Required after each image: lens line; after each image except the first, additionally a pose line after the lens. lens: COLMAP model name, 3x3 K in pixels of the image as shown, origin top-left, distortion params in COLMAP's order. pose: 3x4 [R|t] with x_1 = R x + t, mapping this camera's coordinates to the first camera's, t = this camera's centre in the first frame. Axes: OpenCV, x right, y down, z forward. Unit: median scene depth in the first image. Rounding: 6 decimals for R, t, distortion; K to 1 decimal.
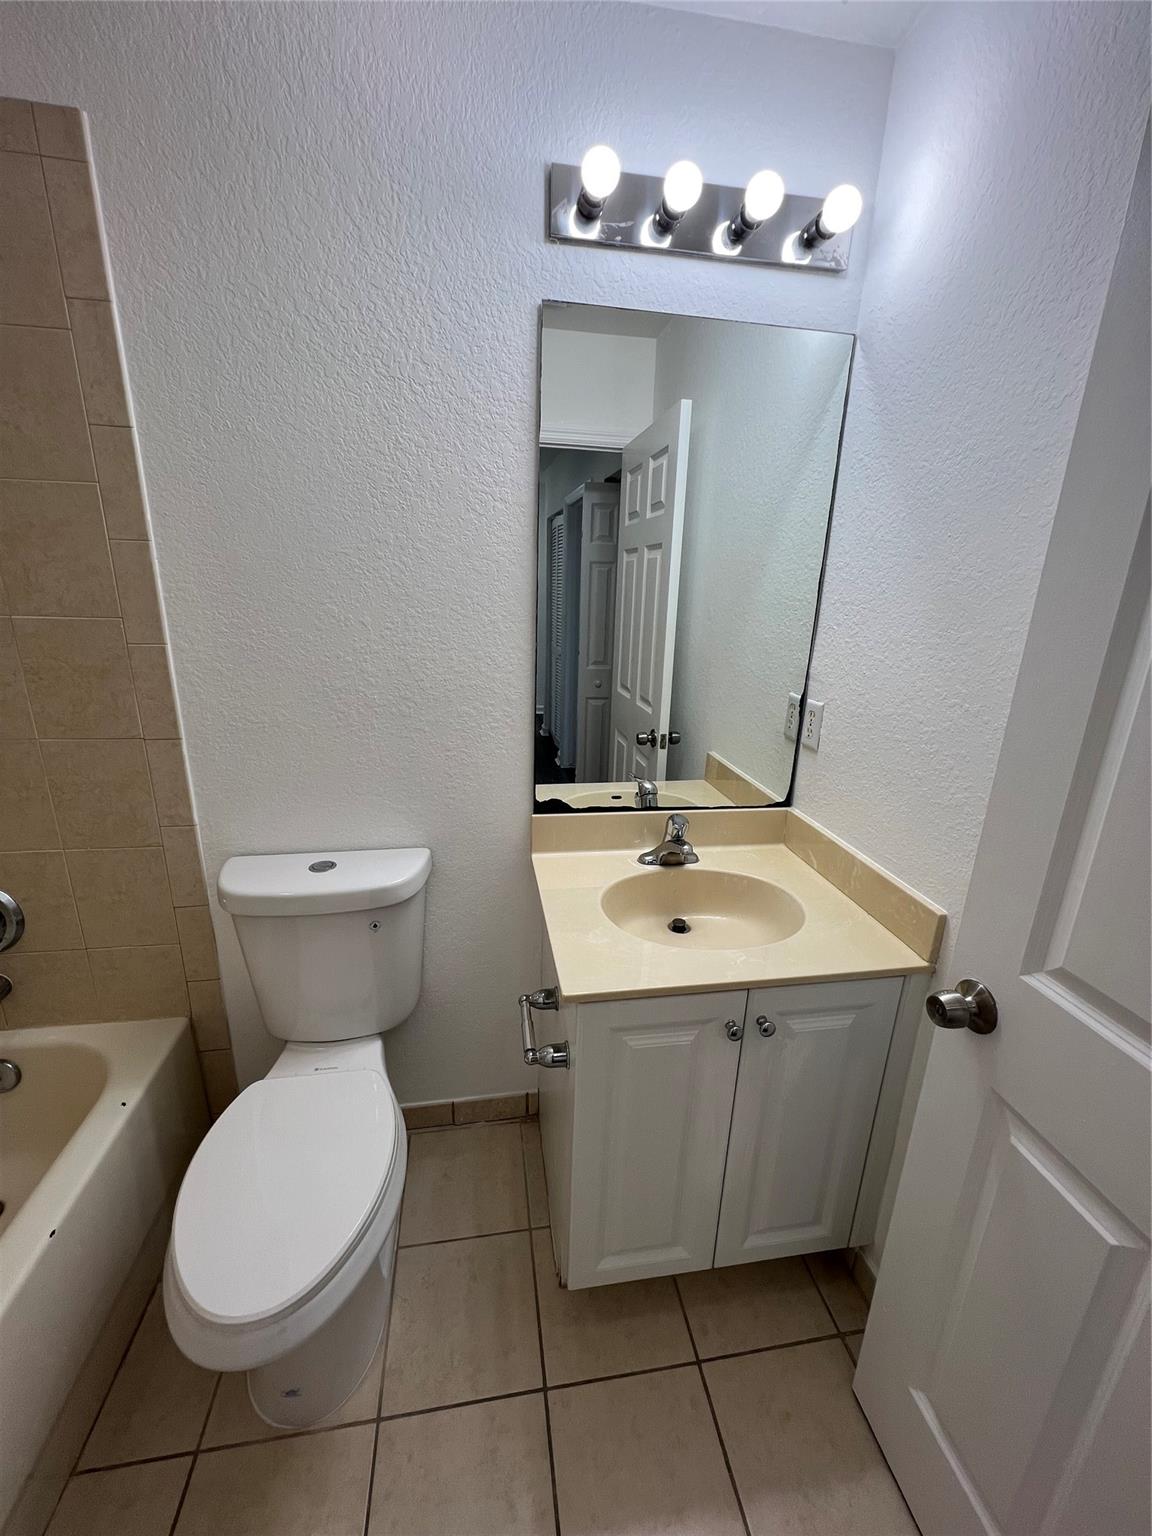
lens RADIAL K [[613.9, 0, 576.0], [0, 613.9, 768.0], [0, 0, 1]] dist [0.000752, 0.000198]
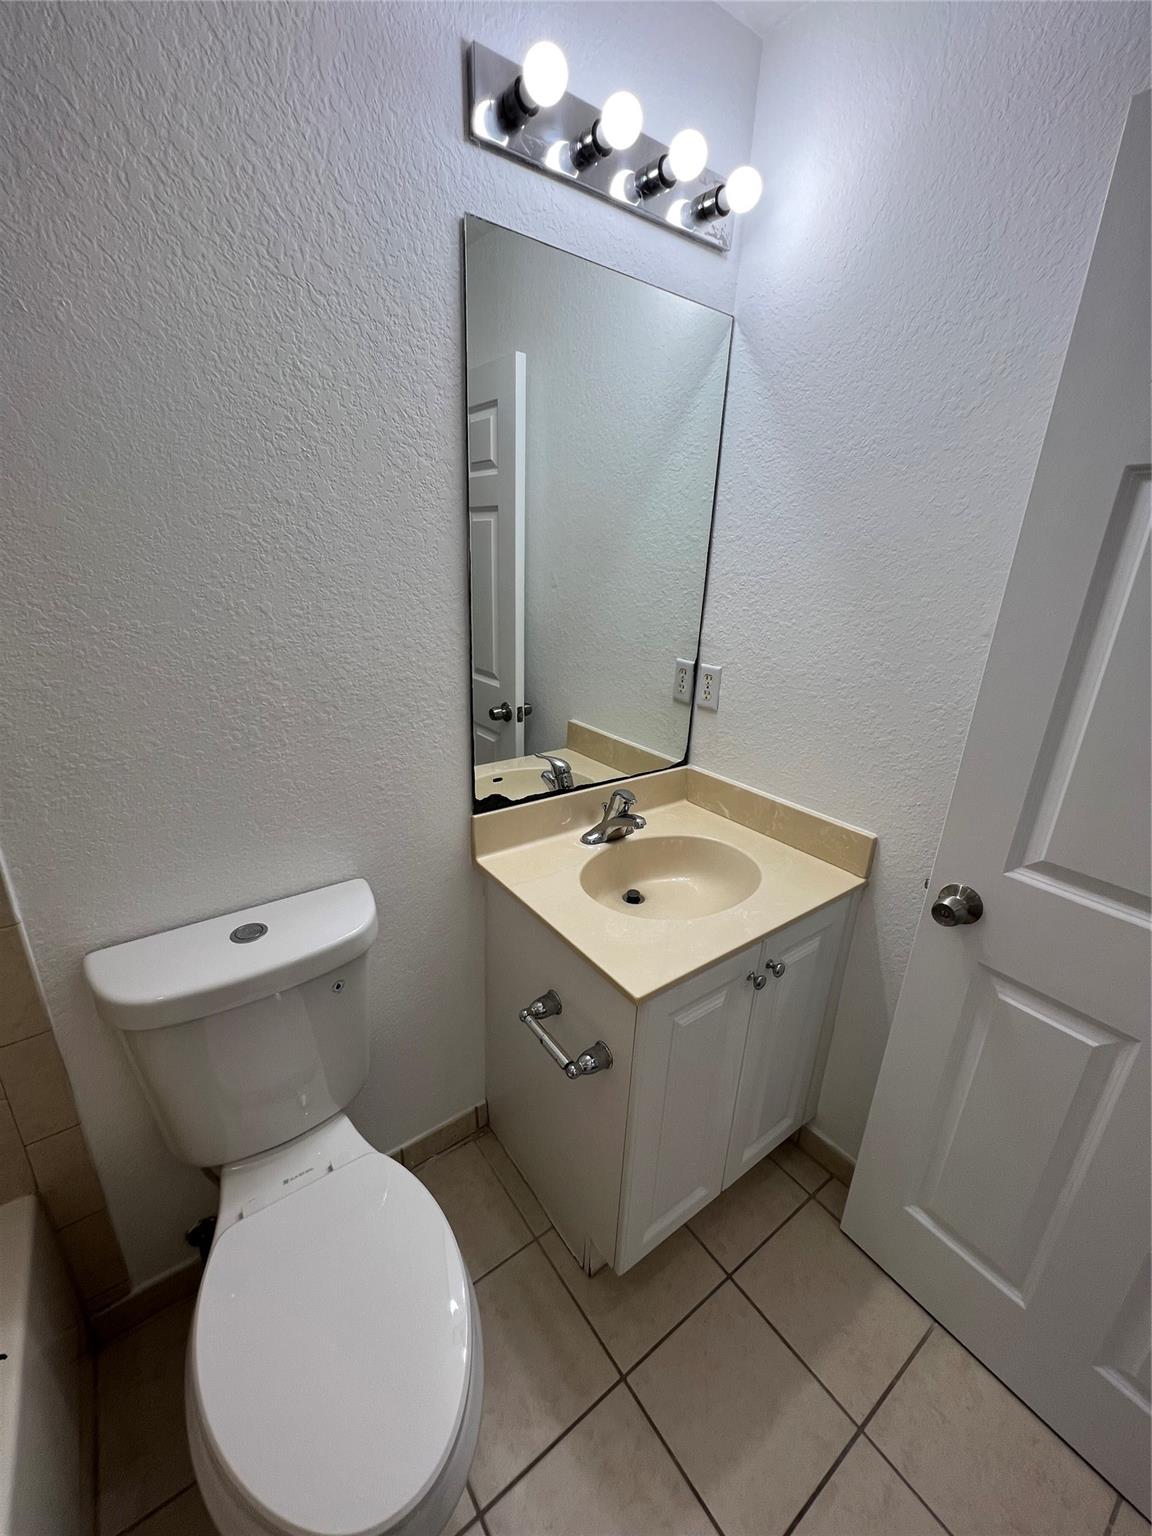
lens RADIAL K [[613.9, 0, 576.0], [0, 613.9, 768.0], [0, 0, 1]] dist [0.000752, 0.000198]
pose [[0.891534, -0.148170, 0.428033, -0.345363], [0.120365, 0.988505, 0.091484, -0.063705], [-0.436668, -0.030041, 0.899121, 0.138783]]
